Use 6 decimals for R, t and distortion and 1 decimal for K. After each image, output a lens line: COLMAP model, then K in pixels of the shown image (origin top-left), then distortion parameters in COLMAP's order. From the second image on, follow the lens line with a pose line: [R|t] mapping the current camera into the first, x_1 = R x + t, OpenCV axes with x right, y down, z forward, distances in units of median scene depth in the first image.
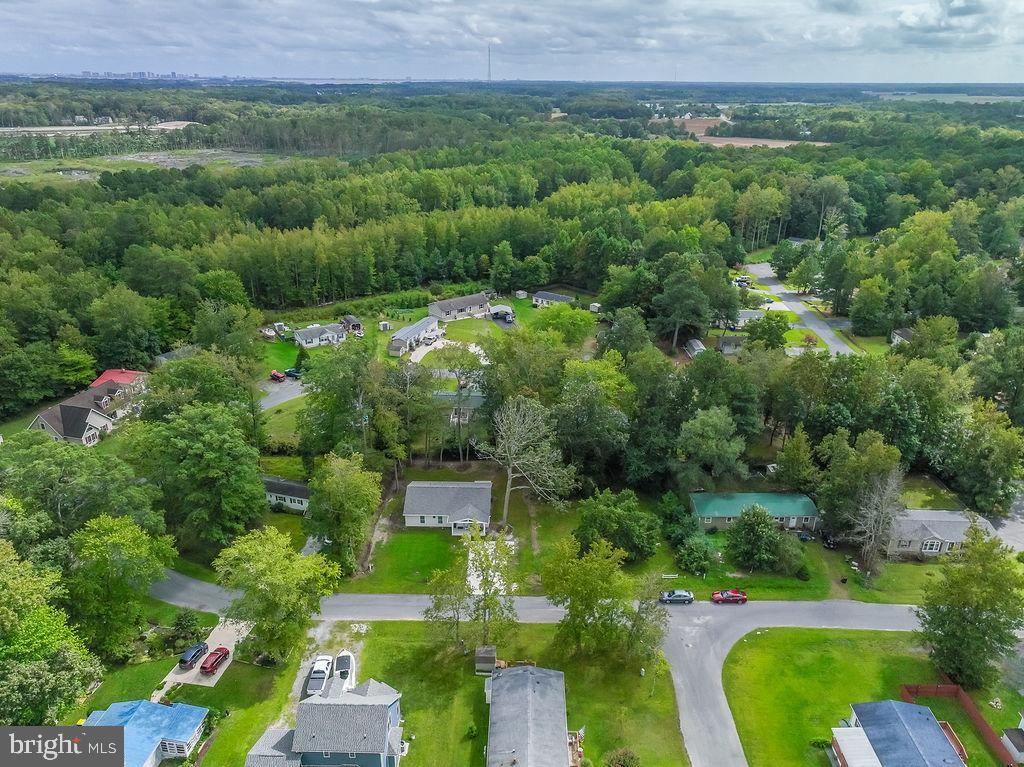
lens RADIAL K [[718.0, 0, 512.0], [0, 718.0, 383.5], [0, 0, 1]] dist [-0.005261, 0.021450]
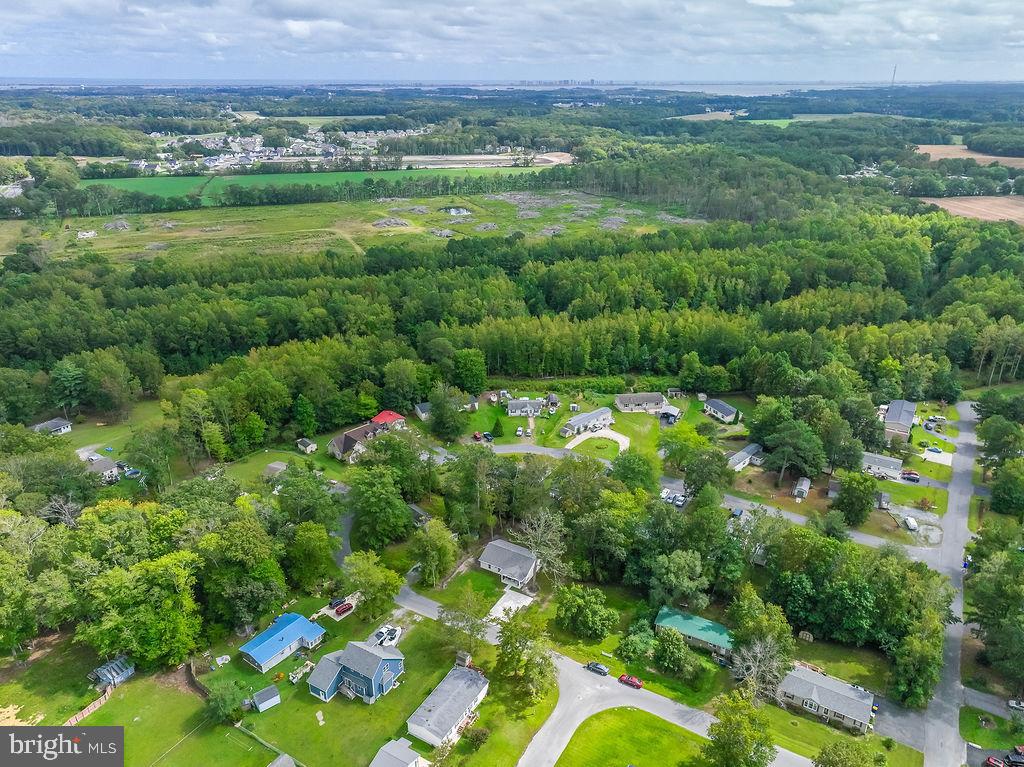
lens RADIAL K [[718.0, 0, 512.0], [0, 718.0, 383.5], [0, 0, 1]] dist [-0.005261, 0.021450]
pose [[0.869922, 0.184040, -0.457564, 0.484501], [-0.184745, 0.981816, 0.043666, -0.242856], [0.457280, 0.046547, 0.888104, -0.344013]]
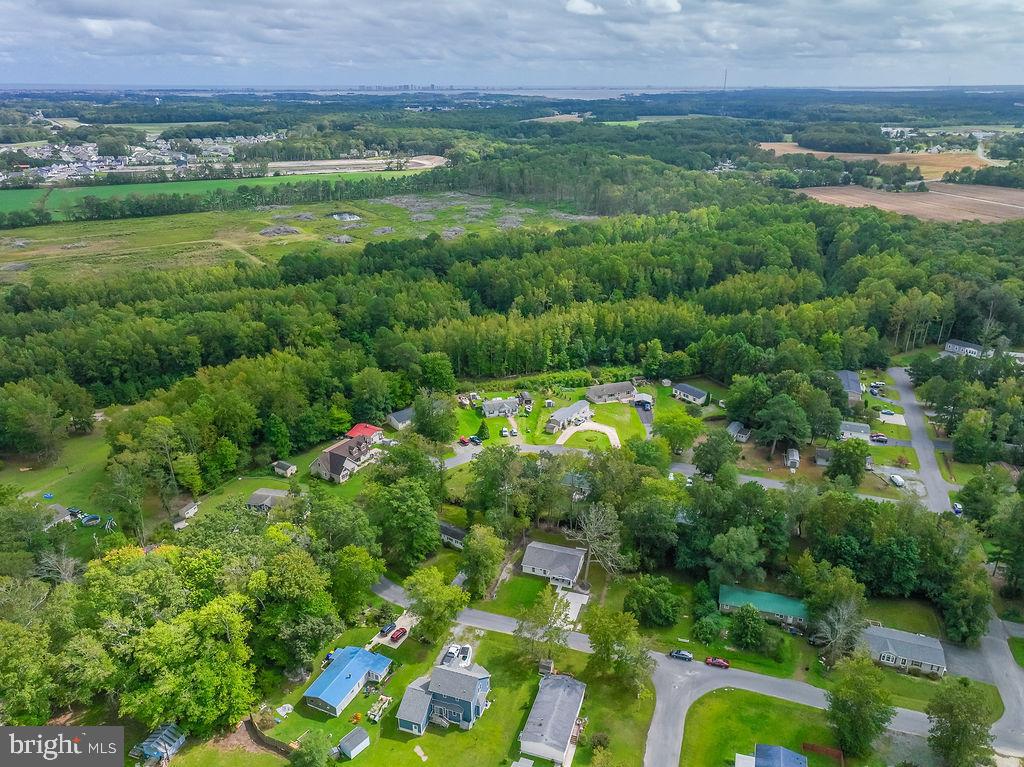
lens RADIAL K [[721.9, 0, 512.0], [0, 721.9, 383.5], [0, 0, 1]] dist [-0.004209, 0.023219]
pose [[0.953073, 0.106044, -0.283562, 0.192074], [-0.108422, 0.994078, 0.007343, -0.179787], [0.282661, 0.023746, 0.958926, -0.423394]]
